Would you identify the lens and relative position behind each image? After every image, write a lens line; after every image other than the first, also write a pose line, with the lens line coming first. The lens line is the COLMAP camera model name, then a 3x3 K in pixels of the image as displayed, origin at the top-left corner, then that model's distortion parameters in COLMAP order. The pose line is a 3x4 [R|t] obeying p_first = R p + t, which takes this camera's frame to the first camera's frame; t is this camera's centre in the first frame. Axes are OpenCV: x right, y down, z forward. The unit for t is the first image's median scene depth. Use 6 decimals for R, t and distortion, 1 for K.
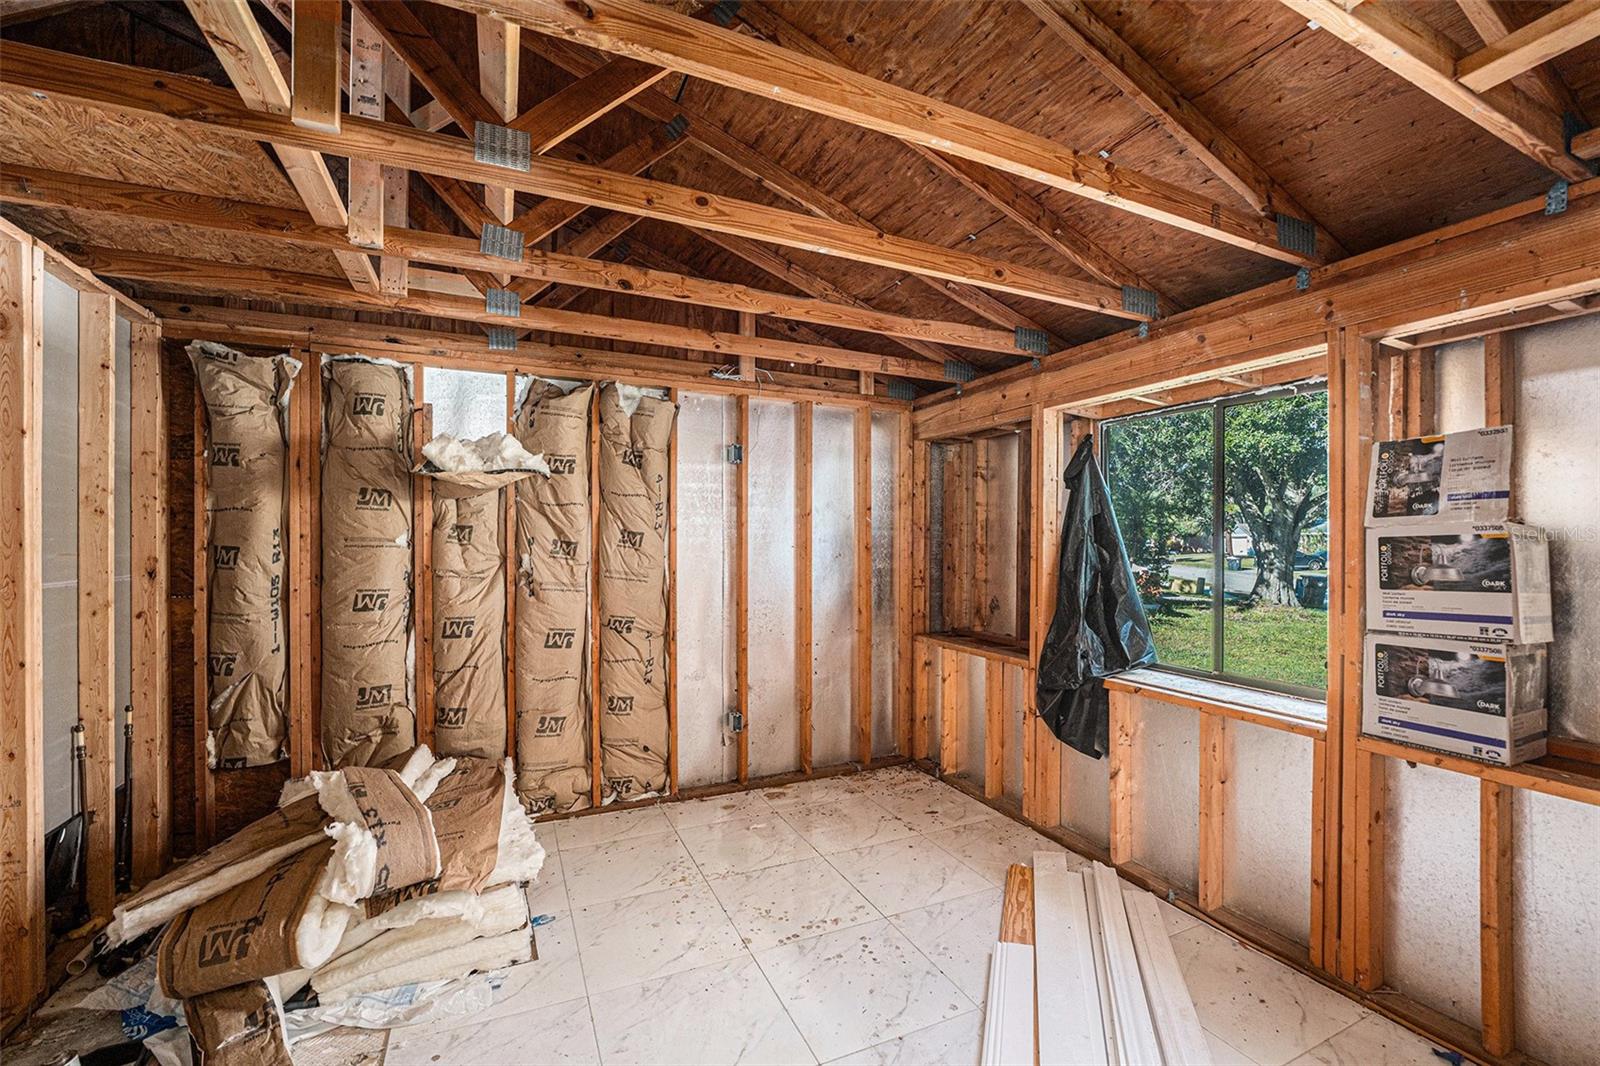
lens RADIAL K [[656.2, 0, 811.6], [0, 656.2, 543.7], [0, 0, 1]] dist [-0.022371, 0.001959]
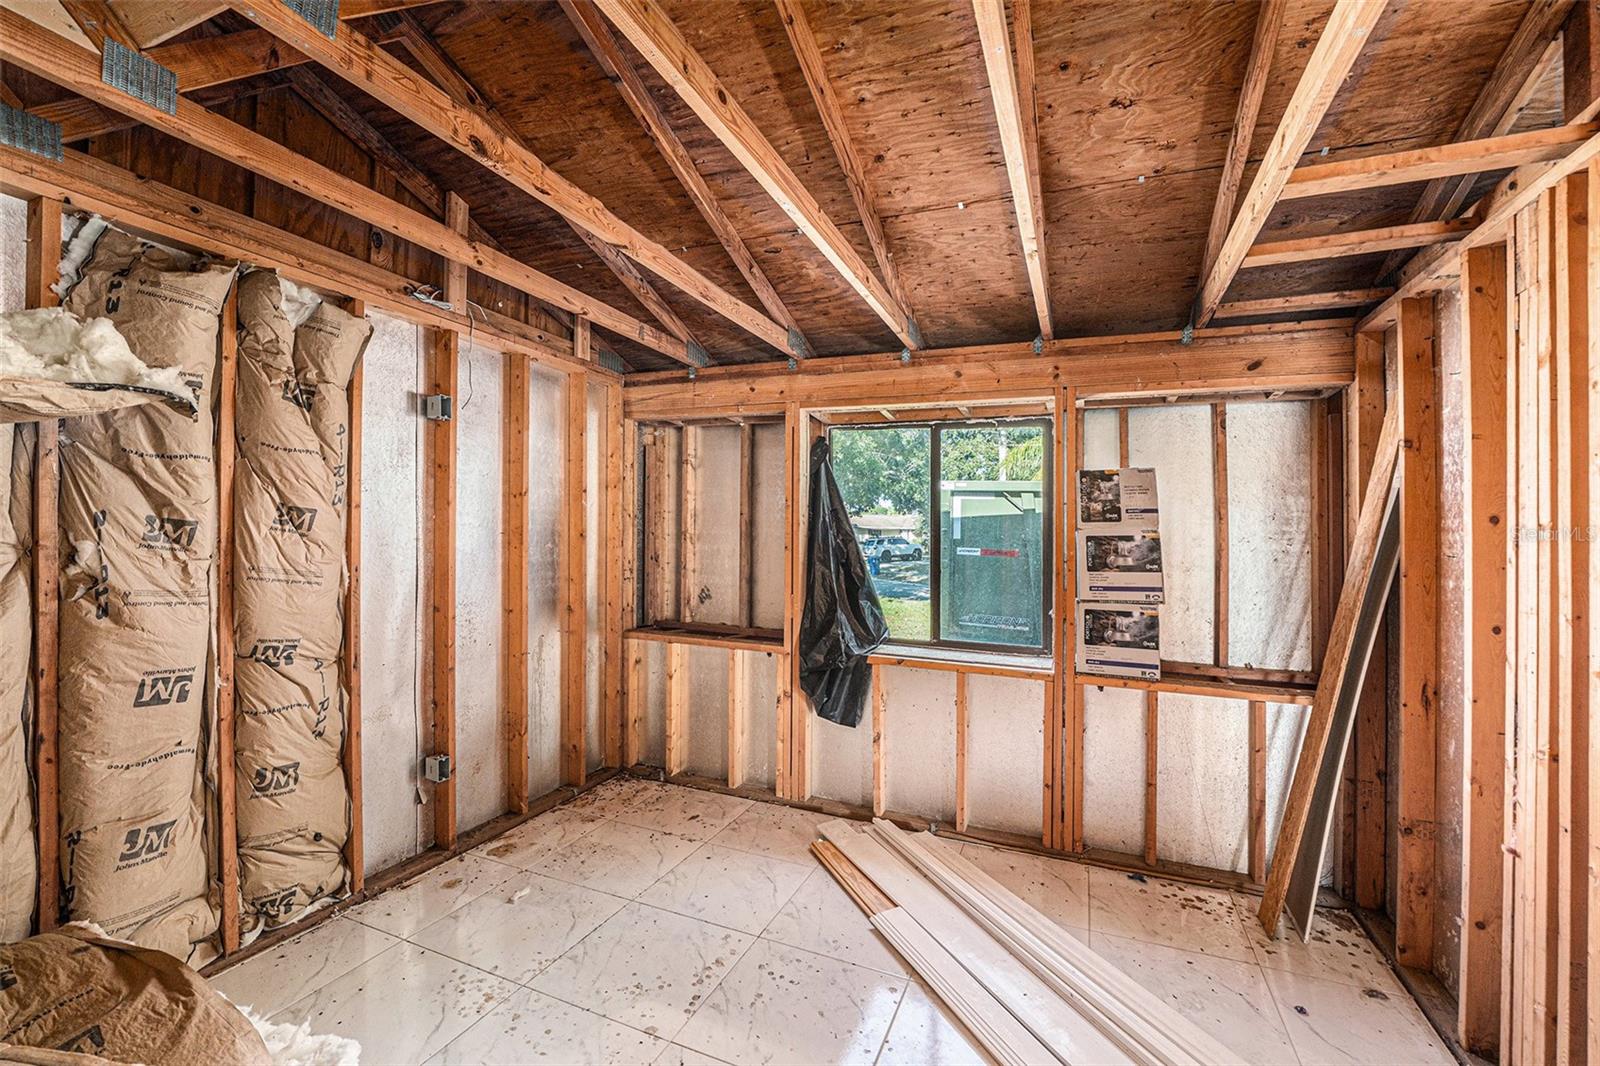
lens RADIAL K [[656.2, 0, 805.6], [0, 656.2, 529.7], [0, 0, 1]] dist [-0.022371, 0.001959]
pose [[0.742526, 0.018968, 0.669548, -0.345879], [-0.018812, 0.999795, -0.007462, -0.000778], [-0.669553, -0.007055, 0.742731, 0.198663]]
